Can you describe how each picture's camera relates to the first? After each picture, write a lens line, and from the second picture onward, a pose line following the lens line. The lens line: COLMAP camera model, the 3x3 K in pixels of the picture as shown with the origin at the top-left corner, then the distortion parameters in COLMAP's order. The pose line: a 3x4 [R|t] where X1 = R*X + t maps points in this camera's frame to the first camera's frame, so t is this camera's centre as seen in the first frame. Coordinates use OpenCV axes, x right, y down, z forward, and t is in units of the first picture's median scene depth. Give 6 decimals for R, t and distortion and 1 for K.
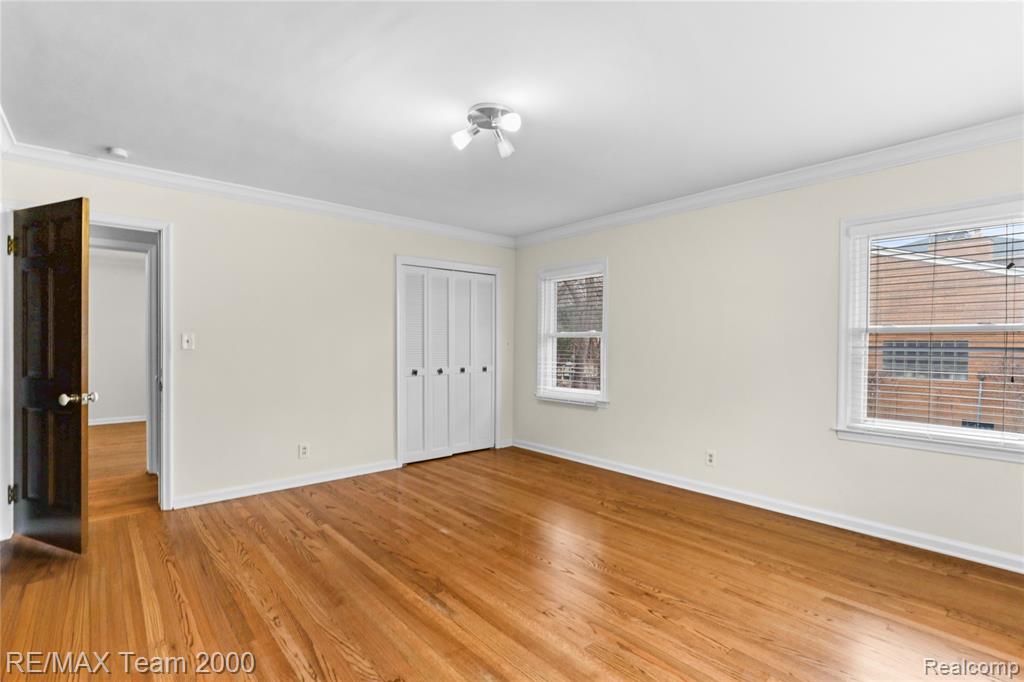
lens RADIAL K [[472.1, 0, 512.3], [0, 472.1, 343.0], [0, 0, 1]] dist [-0.005940, 0.000223]
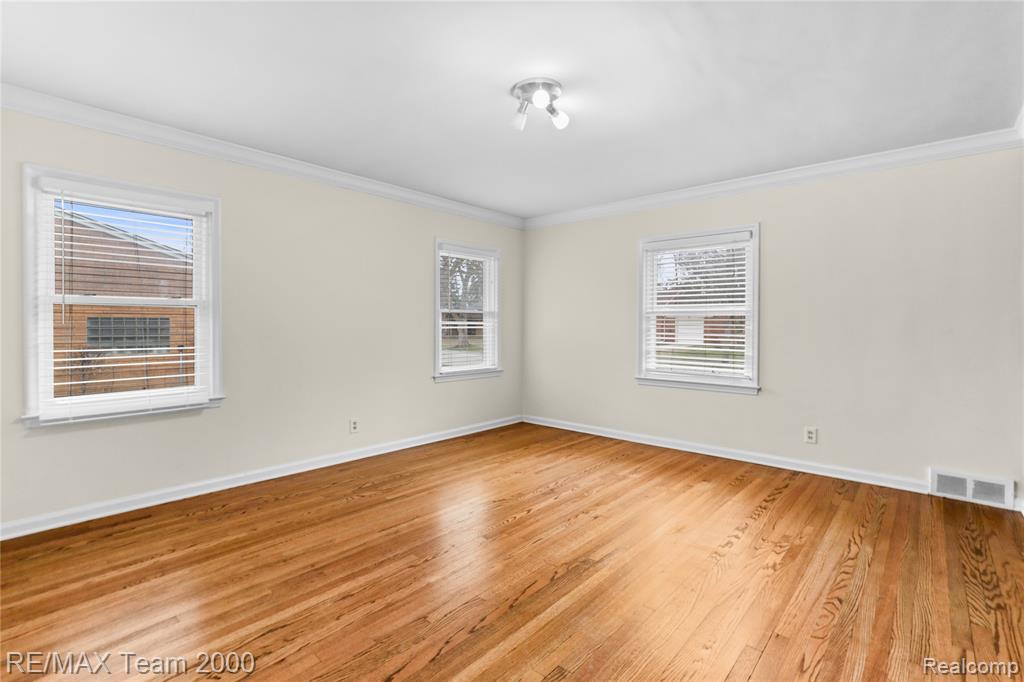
lens RADIAL K [[470.2, 0, 512.2], [0, 470.2, 322.5], [0, 0, 1]] dist [0.001374, 0.000411]
pose [[-0.114891, 0.002683, 0.993375, -0.747157], [-0.006916, 0.999970, -0.003501, 0.010991], [-0.993354, -0.007272, -0.114869, 0.834994]]
